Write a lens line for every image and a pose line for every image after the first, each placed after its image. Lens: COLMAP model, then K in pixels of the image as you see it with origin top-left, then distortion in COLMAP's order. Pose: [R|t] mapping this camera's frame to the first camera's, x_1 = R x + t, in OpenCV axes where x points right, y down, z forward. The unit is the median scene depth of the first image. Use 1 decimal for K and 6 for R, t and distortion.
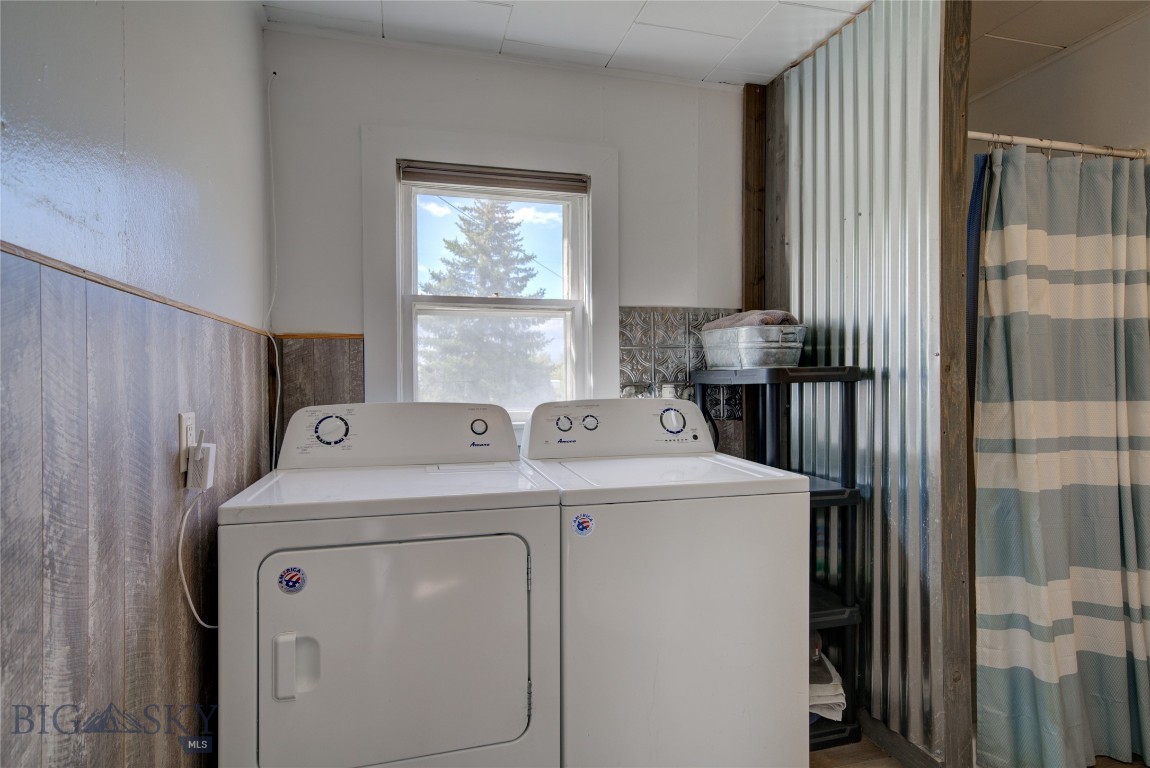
lens RADIAL K [[613.2, 0, 576.4], [0, 613.2, 382.7], [0, 0, 1]] dist [0.012012, 0.000223]
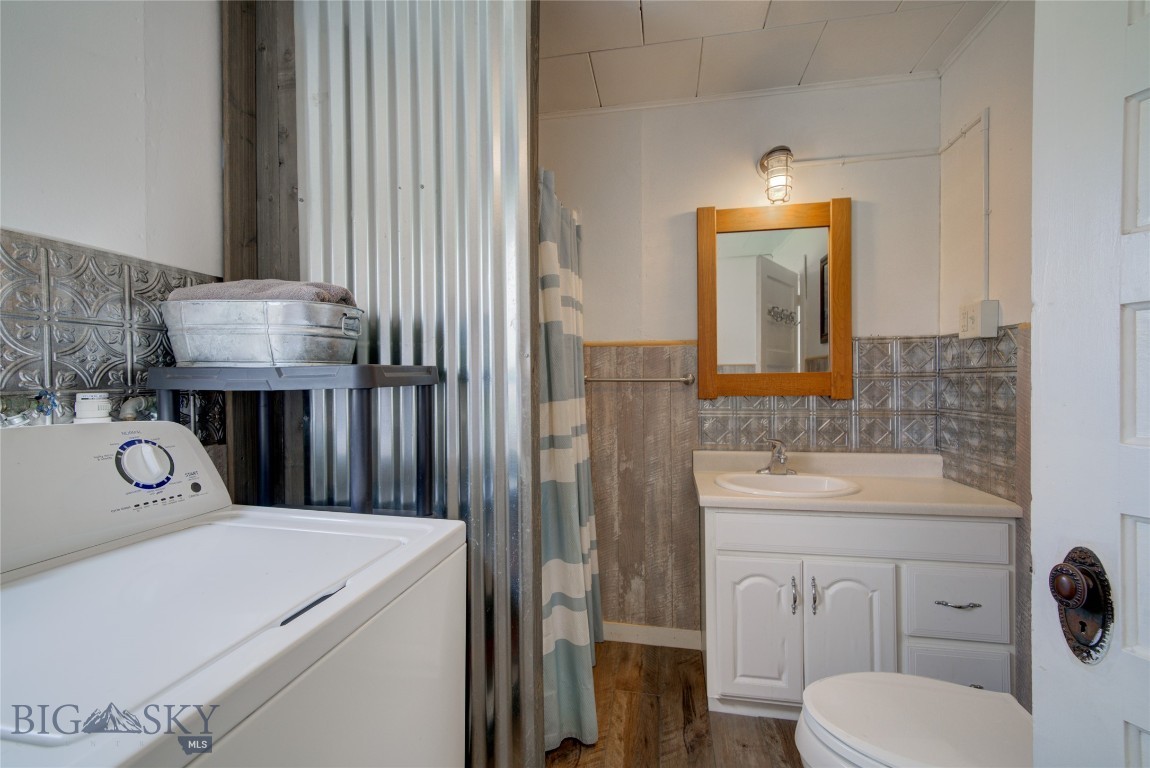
lens RADIAL K [[492.5, 0, 571.0], [0, 492.5, 383.8], [0, 0, 1]] dist [0.000230, 0.000046]
pose [[0.437913, -0.004824, 0.899005, -0.050966], [0.007662, 0.999969, 0.001634, -0.002289], [-0.898985, 0.006173, 0.437936, 0.448681]]
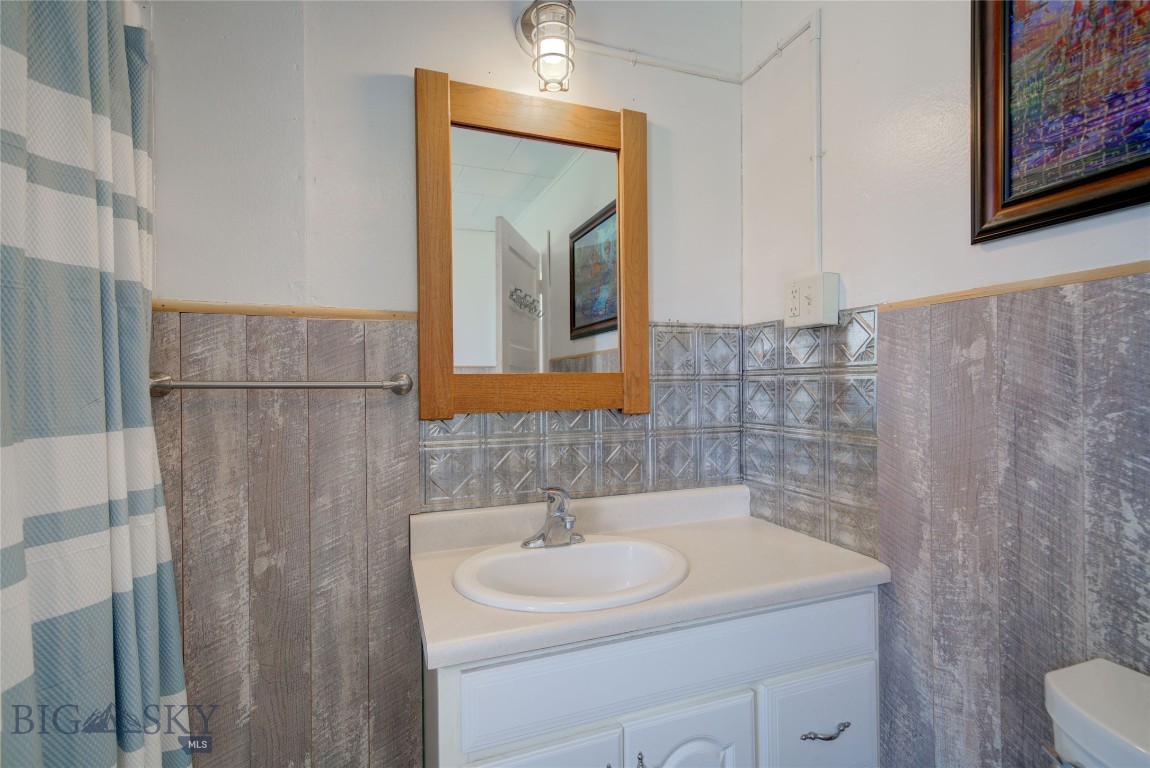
lens RADIAL K [[530.0, 0, 571.1], [0, 530.0, 386.4], [0, 0, 1]] dist [0.010122, -0.000014]
pose [[-0.088343, 0.000426, 0.996090, 0.319149], [0.011283, 0.999936, 0.000573, -0.003213], [-0.996026, 0.011289, -0.088342, 0.529431]]
